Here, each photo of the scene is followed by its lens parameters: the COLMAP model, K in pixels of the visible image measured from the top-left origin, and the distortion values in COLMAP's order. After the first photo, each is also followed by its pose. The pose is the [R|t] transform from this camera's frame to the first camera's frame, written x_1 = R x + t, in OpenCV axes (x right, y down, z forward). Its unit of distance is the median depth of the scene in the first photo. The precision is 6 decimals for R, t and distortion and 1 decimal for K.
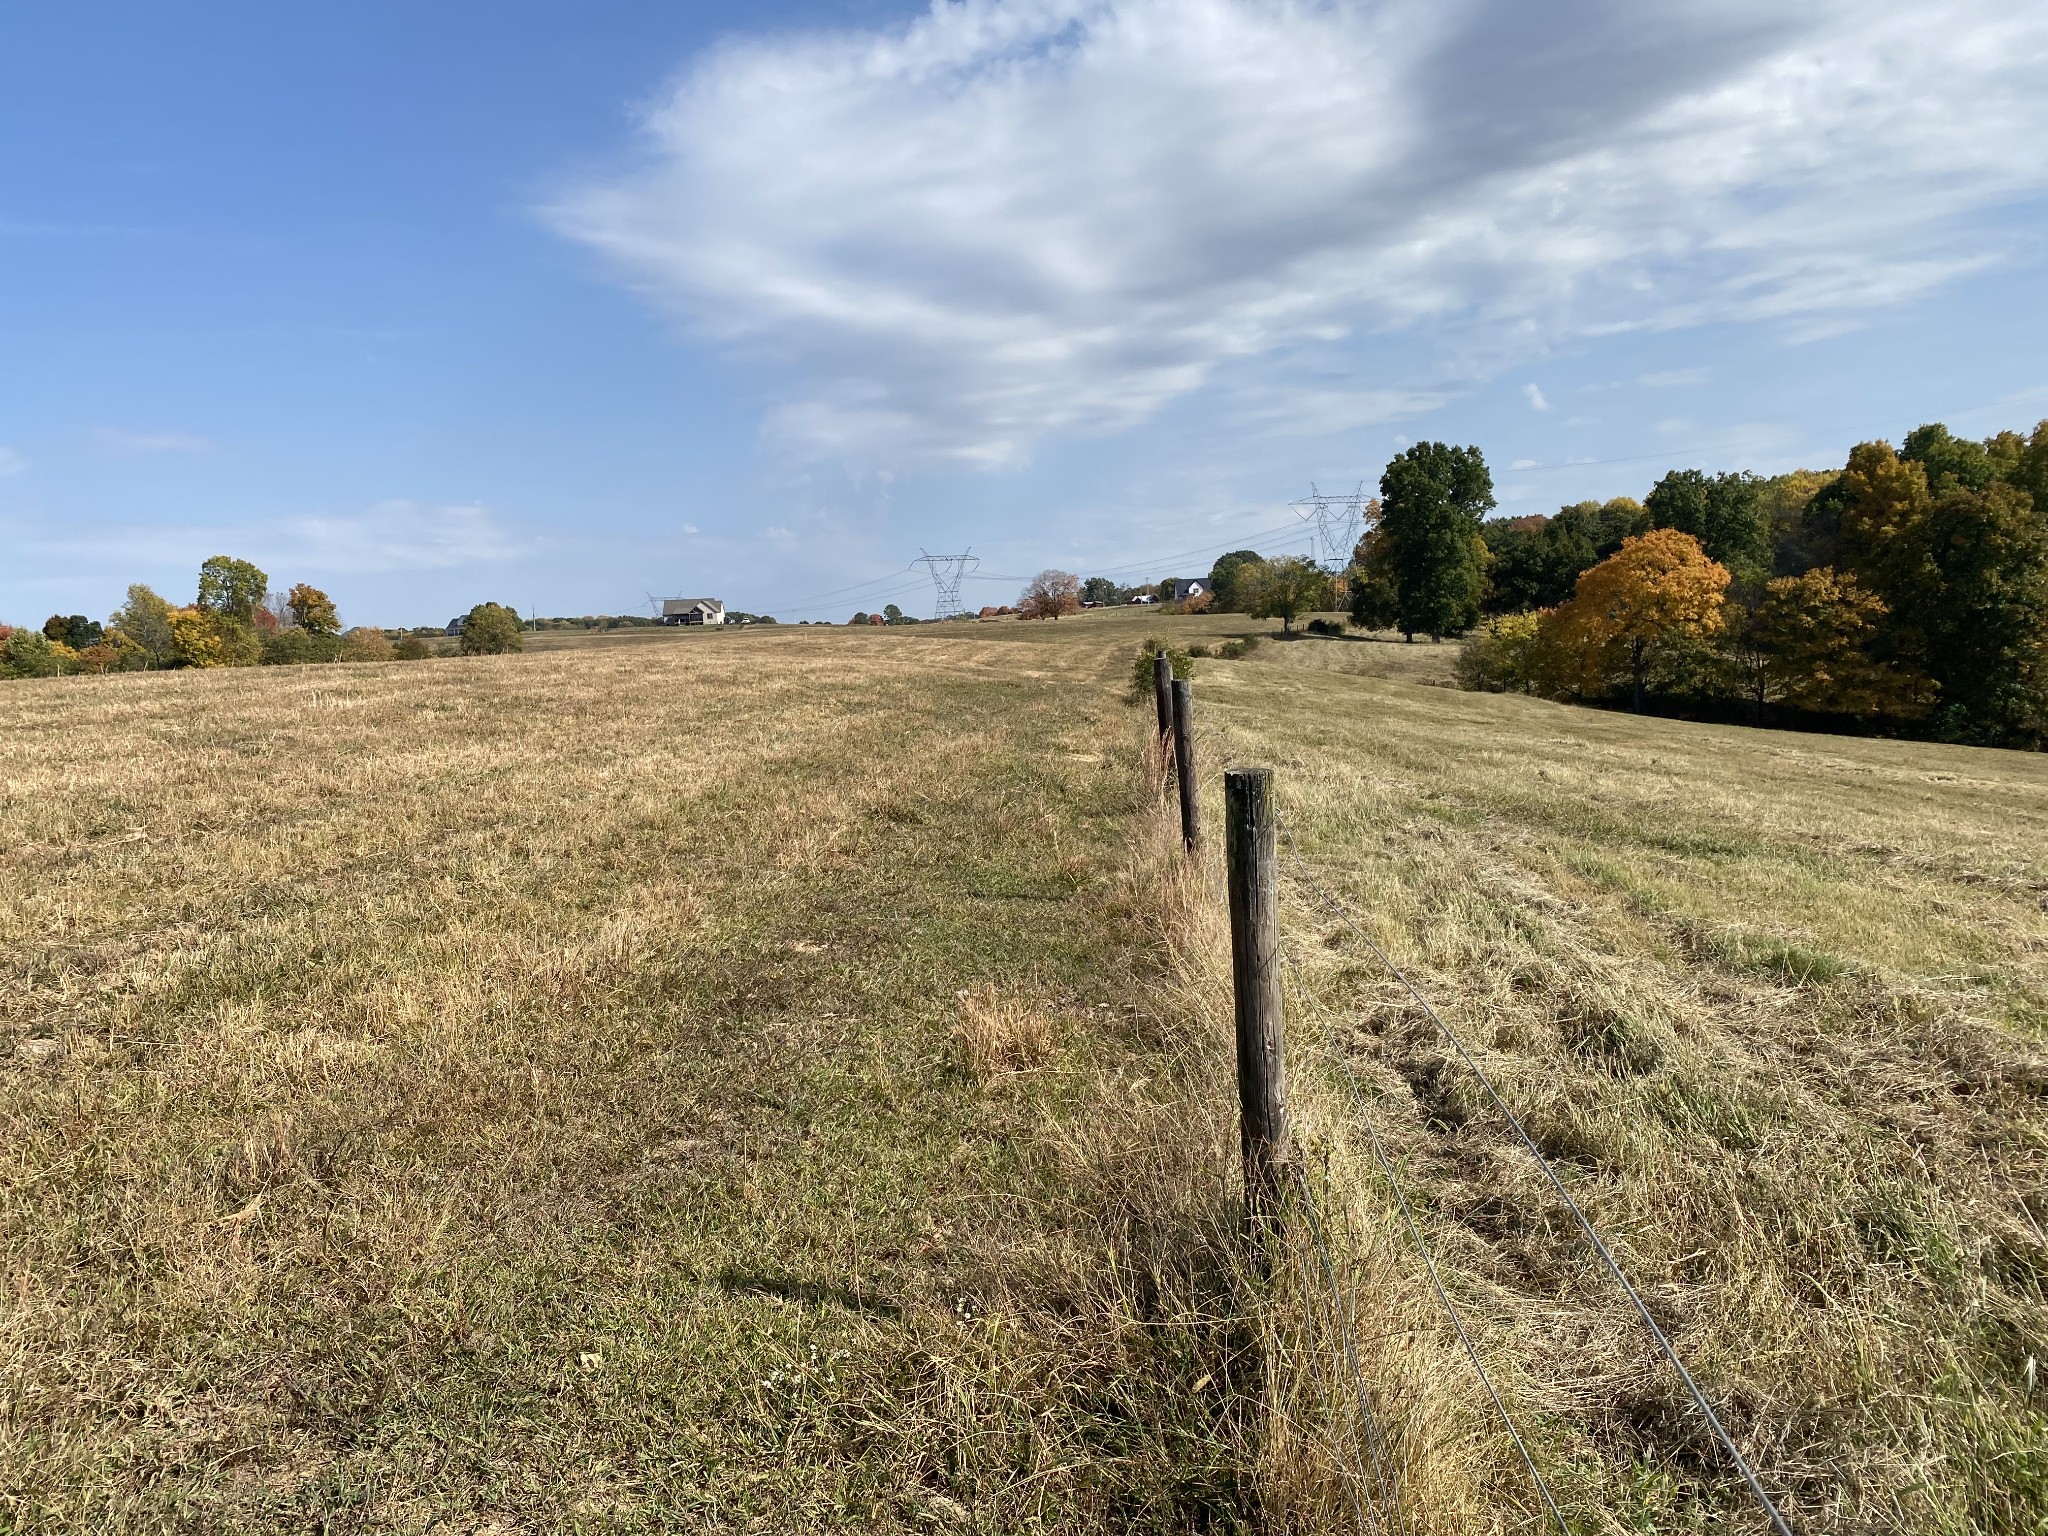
lens RADIAL K [[1516.5, 0, 1002.2], [0, 1516.5, 766.1], [0, 0, 1]] dist [-0.024999, 0.004949]
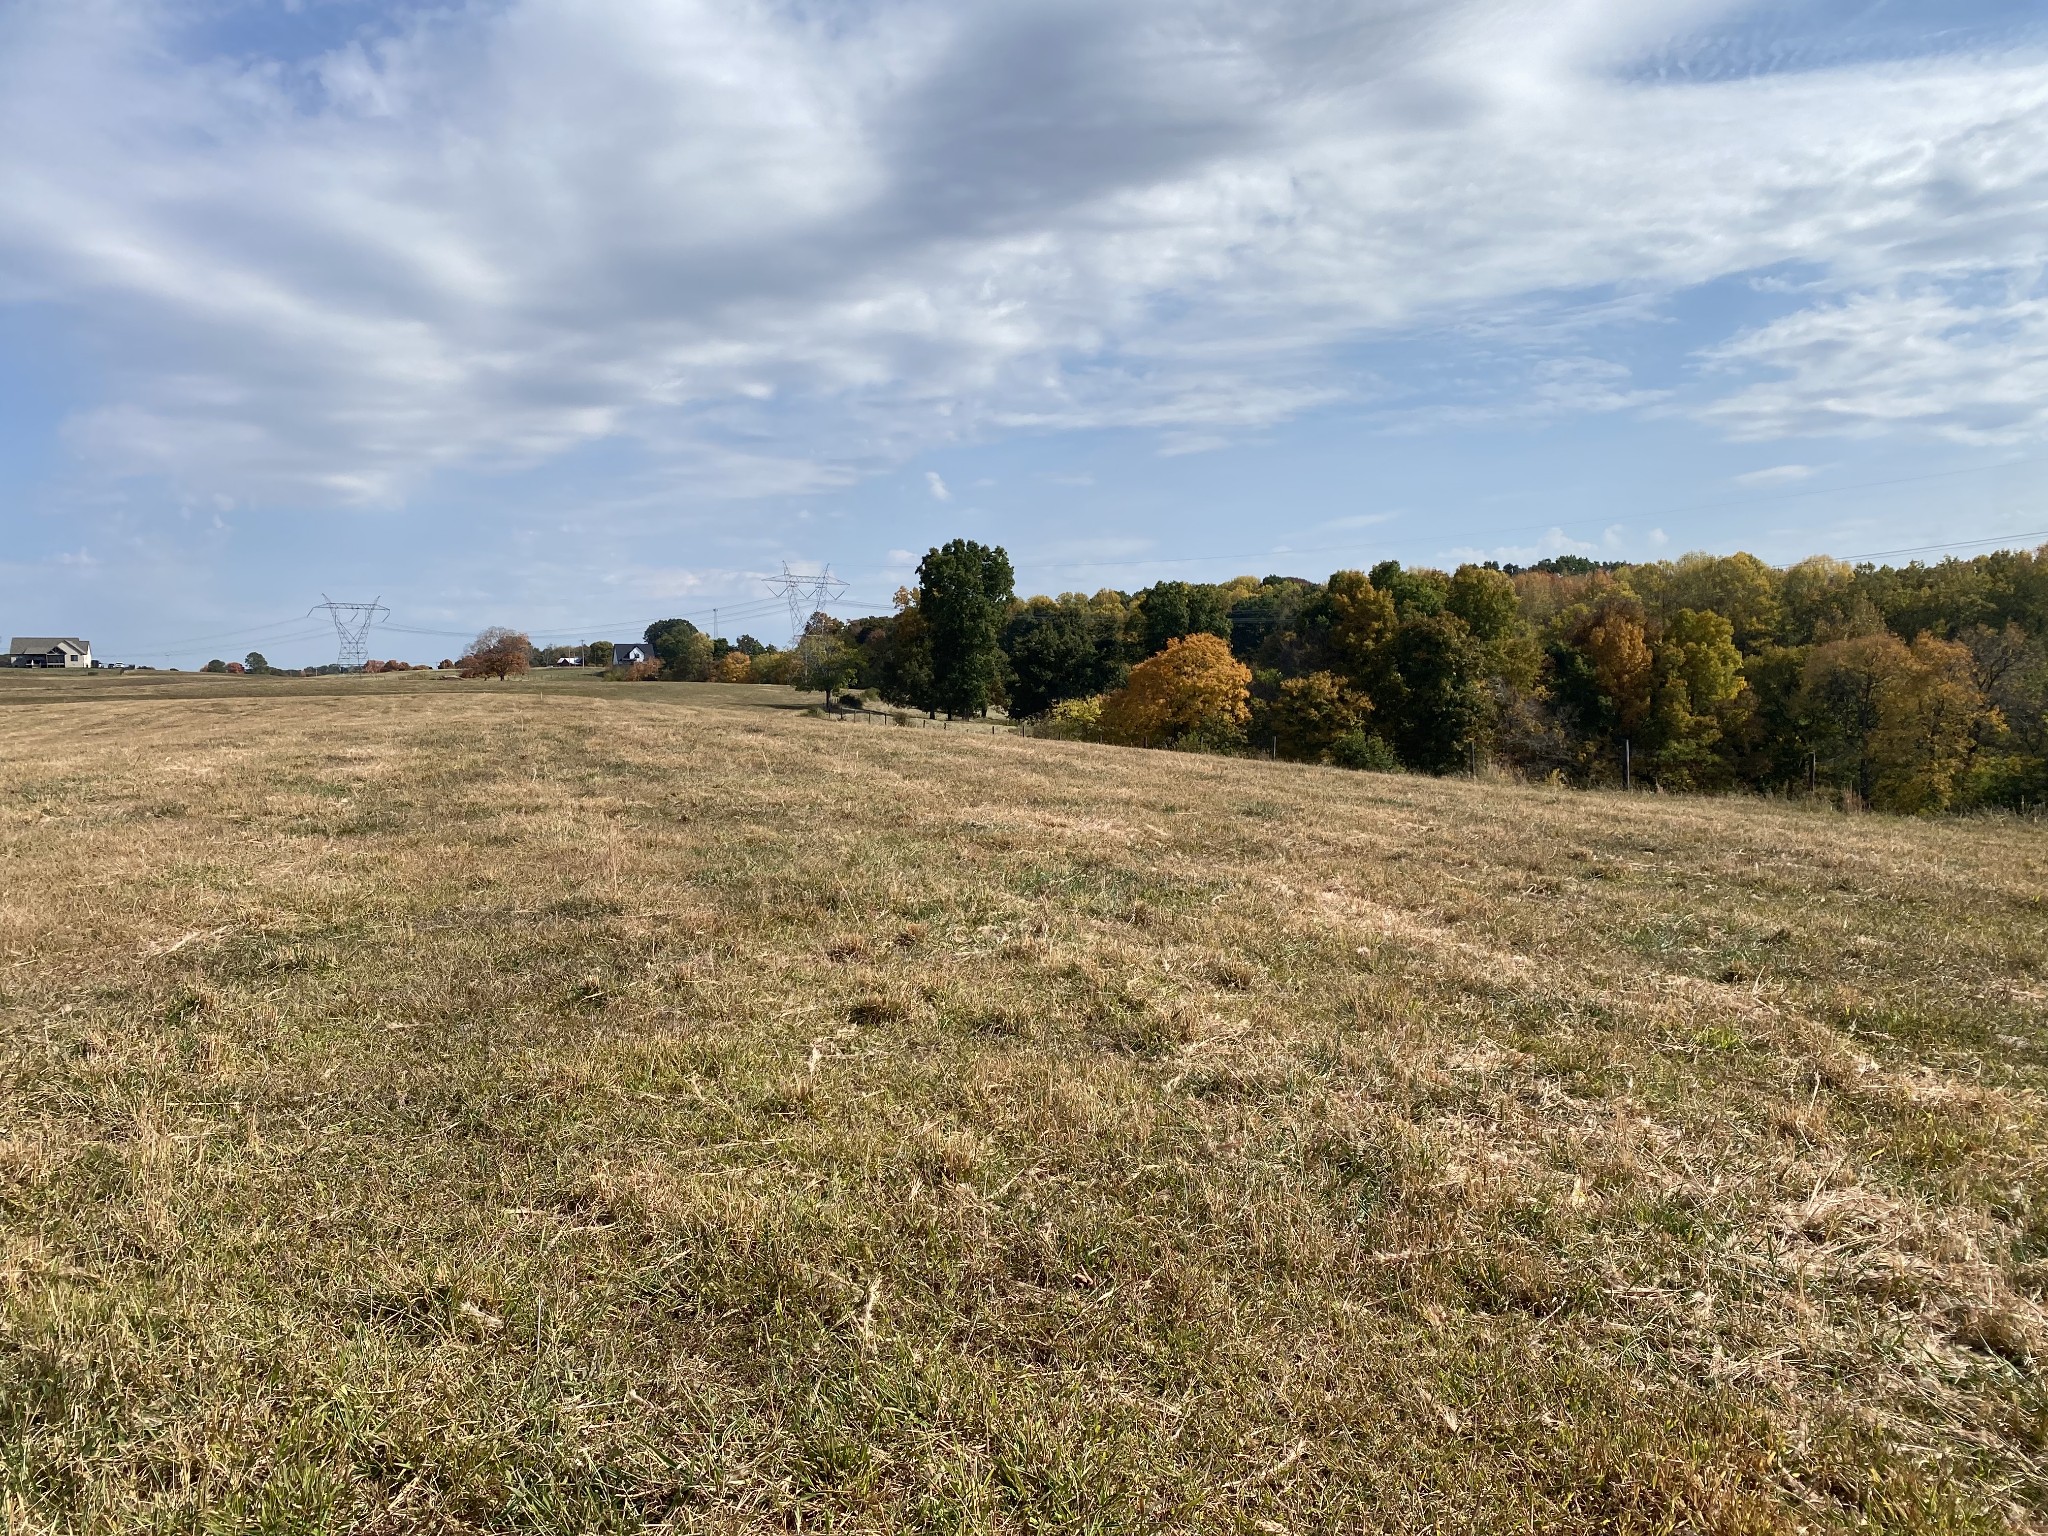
lens RADIAL K [[1650.9, 0, 1013.6], [0, 1650.9, 776.4], [0, 0, 1]] dist [0.002339, -0.018454]
pose [[0.919718, 0.021699, 0.391978, -0.208398], [-0.004709, 0.999009, -0.044253, 0.013203], [-0.392550, 0.038855, 0.918909, -0.126139]]
